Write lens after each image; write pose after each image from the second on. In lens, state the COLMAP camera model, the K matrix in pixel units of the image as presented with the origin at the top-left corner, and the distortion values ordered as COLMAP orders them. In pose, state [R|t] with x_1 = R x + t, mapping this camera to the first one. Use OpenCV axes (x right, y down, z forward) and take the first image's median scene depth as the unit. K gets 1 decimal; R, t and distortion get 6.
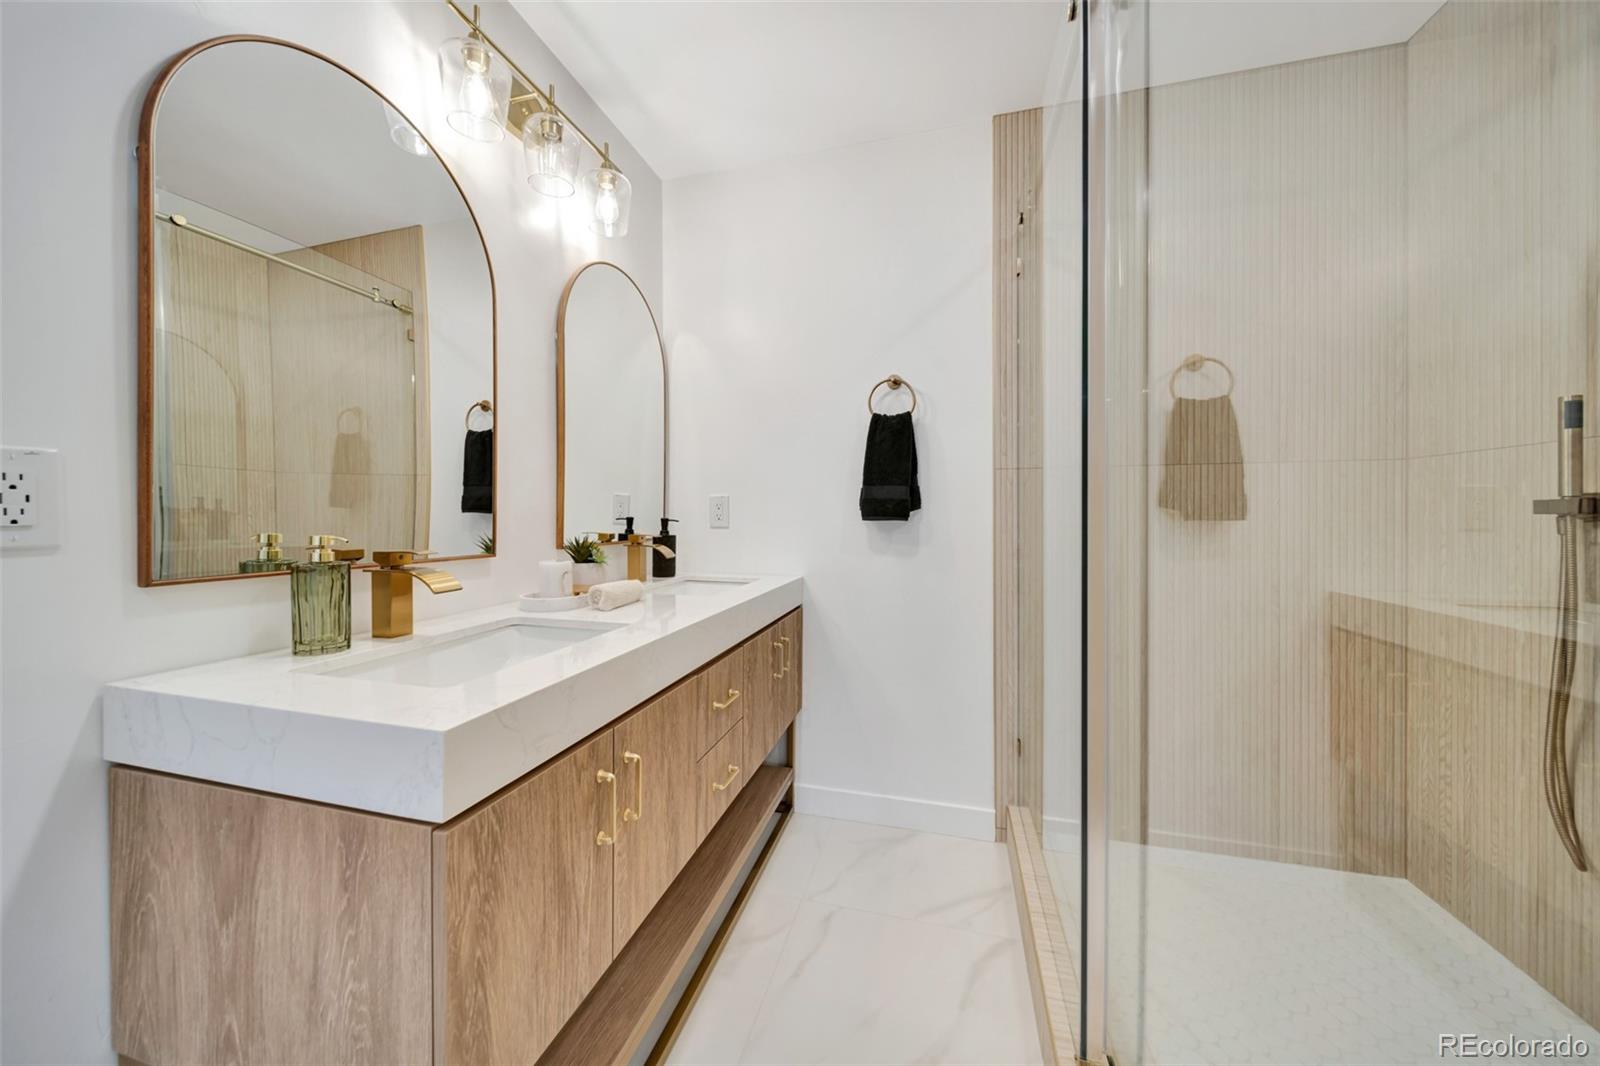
lens RADIAL K [[555.3, 0, 801.0], [0, 555.3, 520.0], [0, 0, 1]] dist [-0.000438, -0.000280]
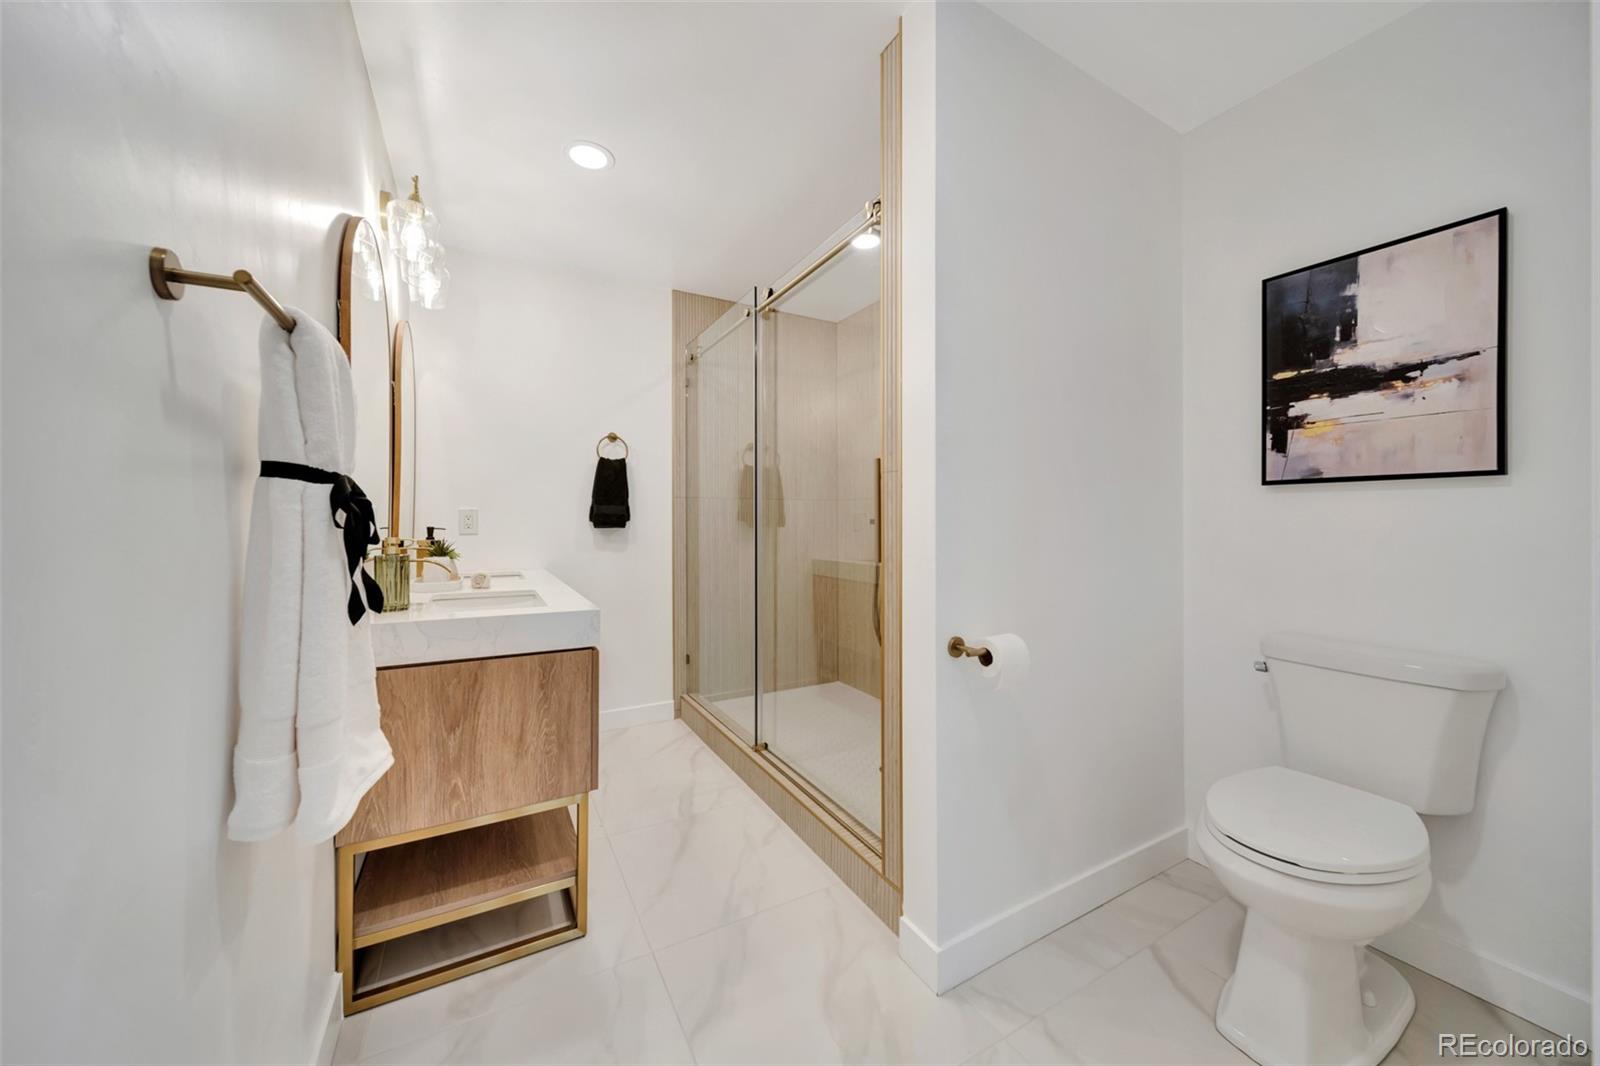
lens RADIAL K [[555.3, 0, 797.2], [0, 555.3, 524.8], [0, 0, 1]] dist [-0.000438, -0.000280]
pose [[0.711953, -0.002080, 0.702224, -0.712853], [0.007355, 0.999963, -0.004496, 0.004042], [-0.702188, 0.008366, 0.711942, -0.581377]]
